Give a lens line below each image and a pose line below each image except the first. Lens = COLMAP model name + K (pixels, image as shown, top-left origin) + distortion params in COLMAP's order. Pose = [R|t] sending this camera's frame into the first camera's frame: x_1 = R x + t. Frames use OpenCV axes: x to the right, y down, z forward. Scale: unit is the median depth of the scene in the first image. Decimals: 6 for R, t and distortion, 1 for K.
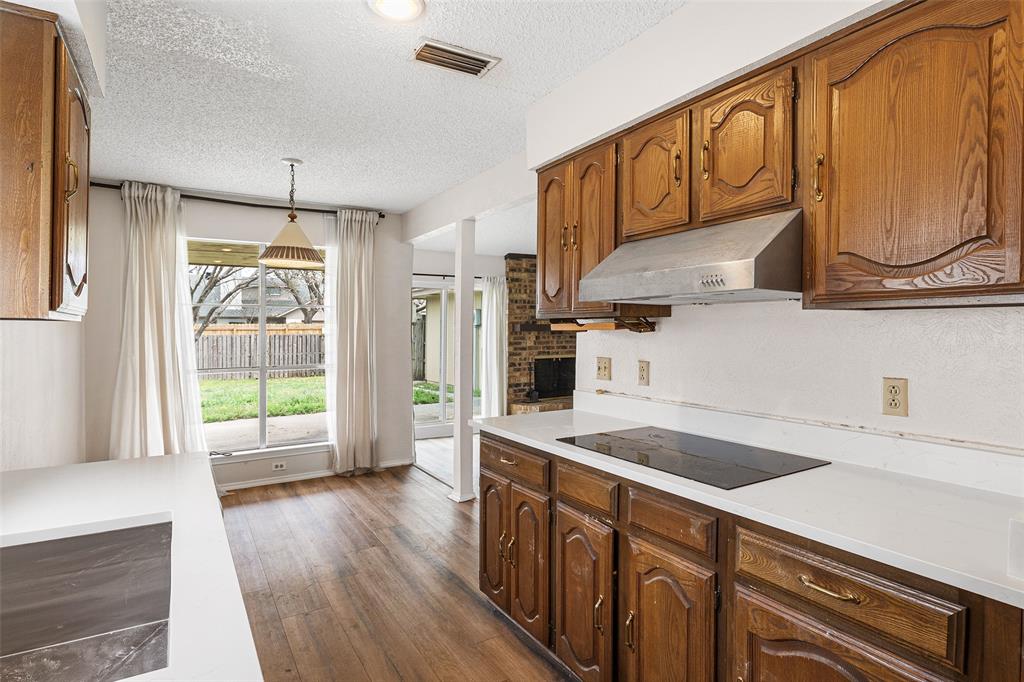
lens RADIAL K [[542.2, 0, 510.5], [0, 542.2, 326.0], [0, 0, 1]] dist [-0.004240, -0.001935]
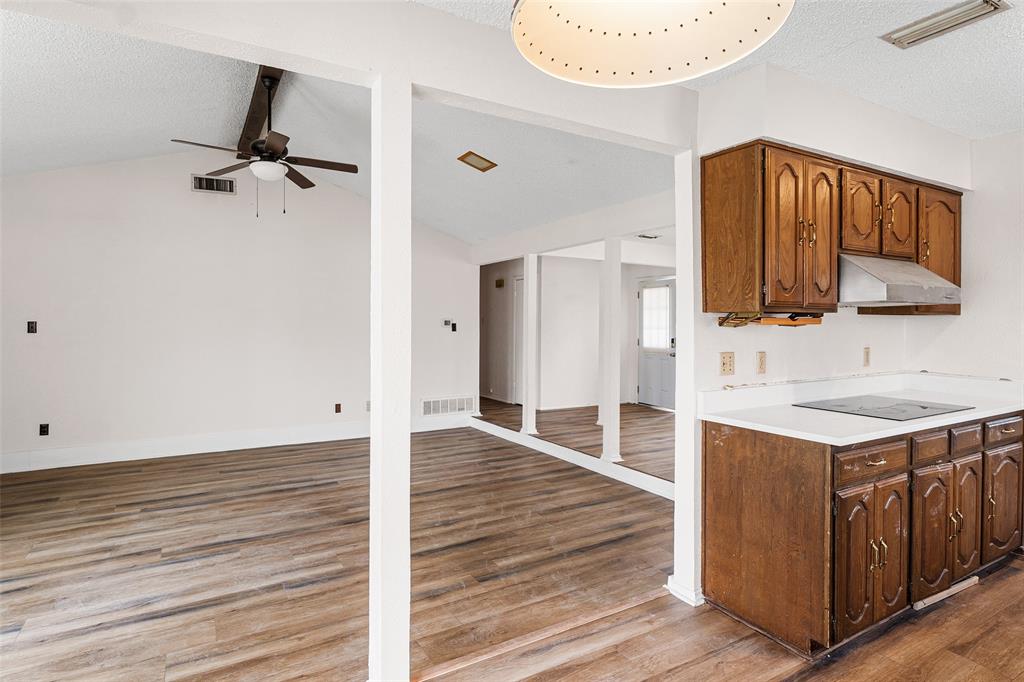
lens RADIAL K [[542.2, 0, 510.5], [0, 542.2, 326.0], [0, 0, 1]] dist [-0.004240, -0.001935]
pose [[0.019173, -0.002452, 0.999813, -1.026583], [-0.008512, 0.999960, 0.002616, 0.013820], [-0.999780, -0.008561, 0.019152, 1.731647]]
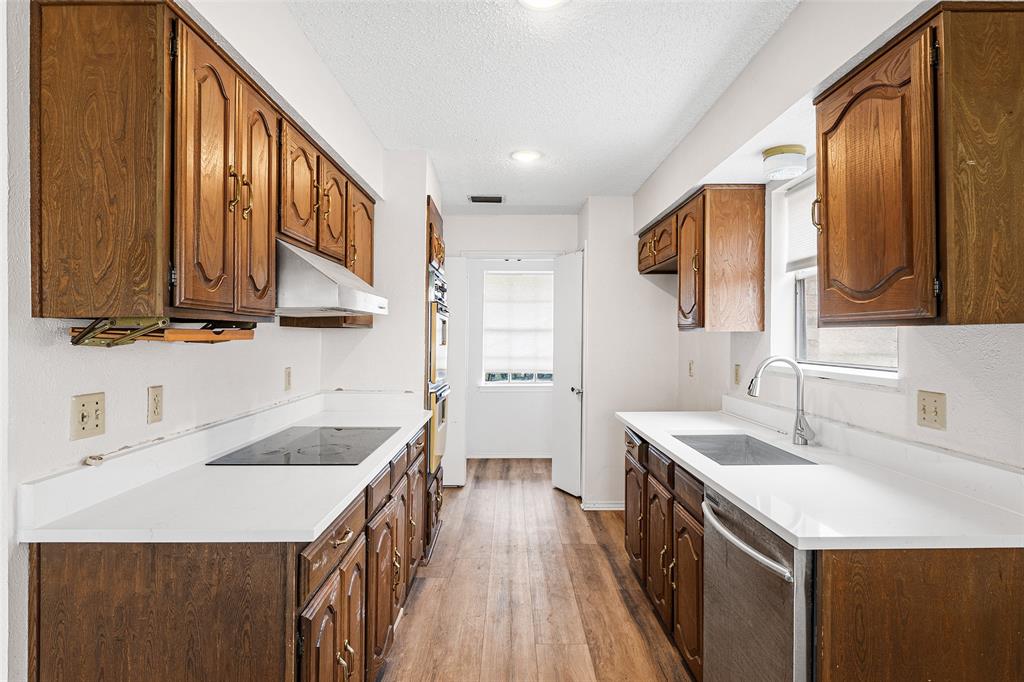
lens RADIAL K [[542.2, 0, 510.5], [0, 542.2, 326.0], [0, 0, 1]] dist [-0.004240, -0.001935]
pose [[-0.860455, 0.015255, 0.509299, -0.556504], [0.002534, 0.999667, -0.025662, 0.008908], [-0.509521, -0.020790, -0.860207, 1.566459]]
